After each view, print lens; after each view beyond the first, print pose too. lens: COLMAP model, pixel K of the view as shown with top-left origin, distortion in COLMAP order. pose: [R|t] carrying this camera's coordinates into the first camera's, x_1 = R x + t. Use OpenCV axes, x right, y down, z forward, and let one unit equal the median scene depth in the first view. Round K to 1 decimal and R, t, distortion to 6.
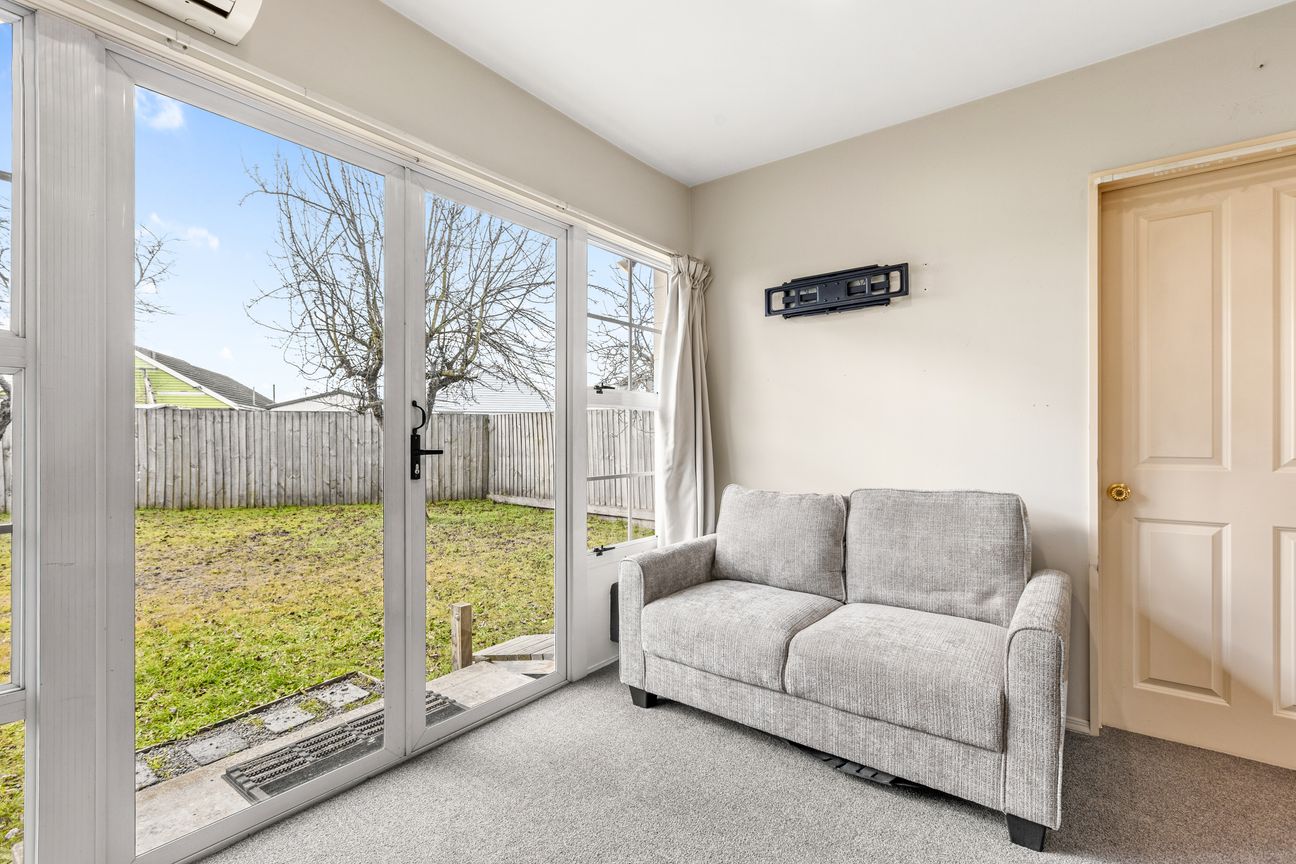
lens RADIAL K [[583.6, 0, 648.0], [0, 583.6, 432.0], [0, 0, 1]] dist [-0.004321, -0.000253]
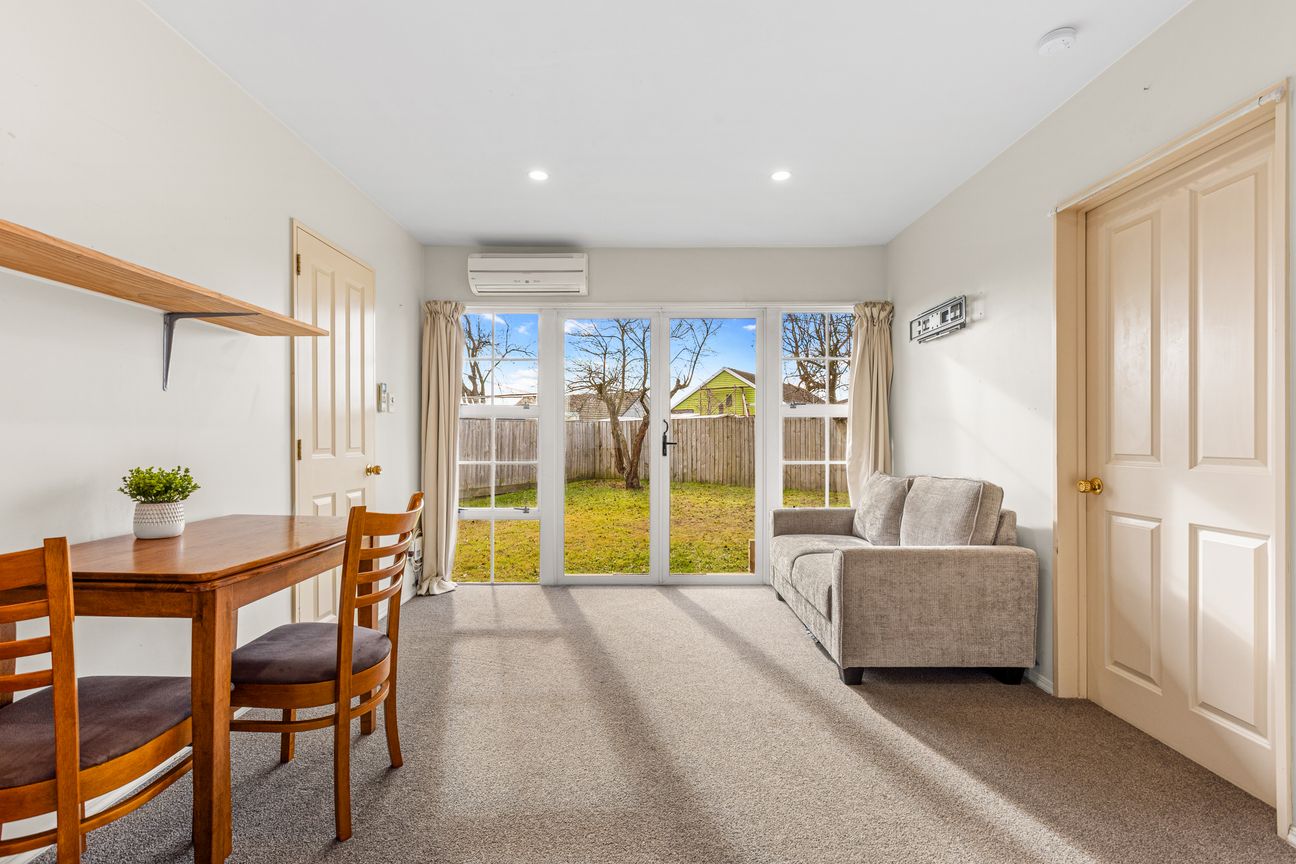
lens RADIAL K [[583.6, 0, 648.0], [0, 583.6, 432.0], [0, 0, 1]] dist [-0.004321, -0.000253]
pose [[0.613254, -0.006565, -0.789859, 1.193920], [0.006924, 0.999972, -0.002935, -0.001176], [0.789855, -0.003669, 0.613282, -0.341908]]
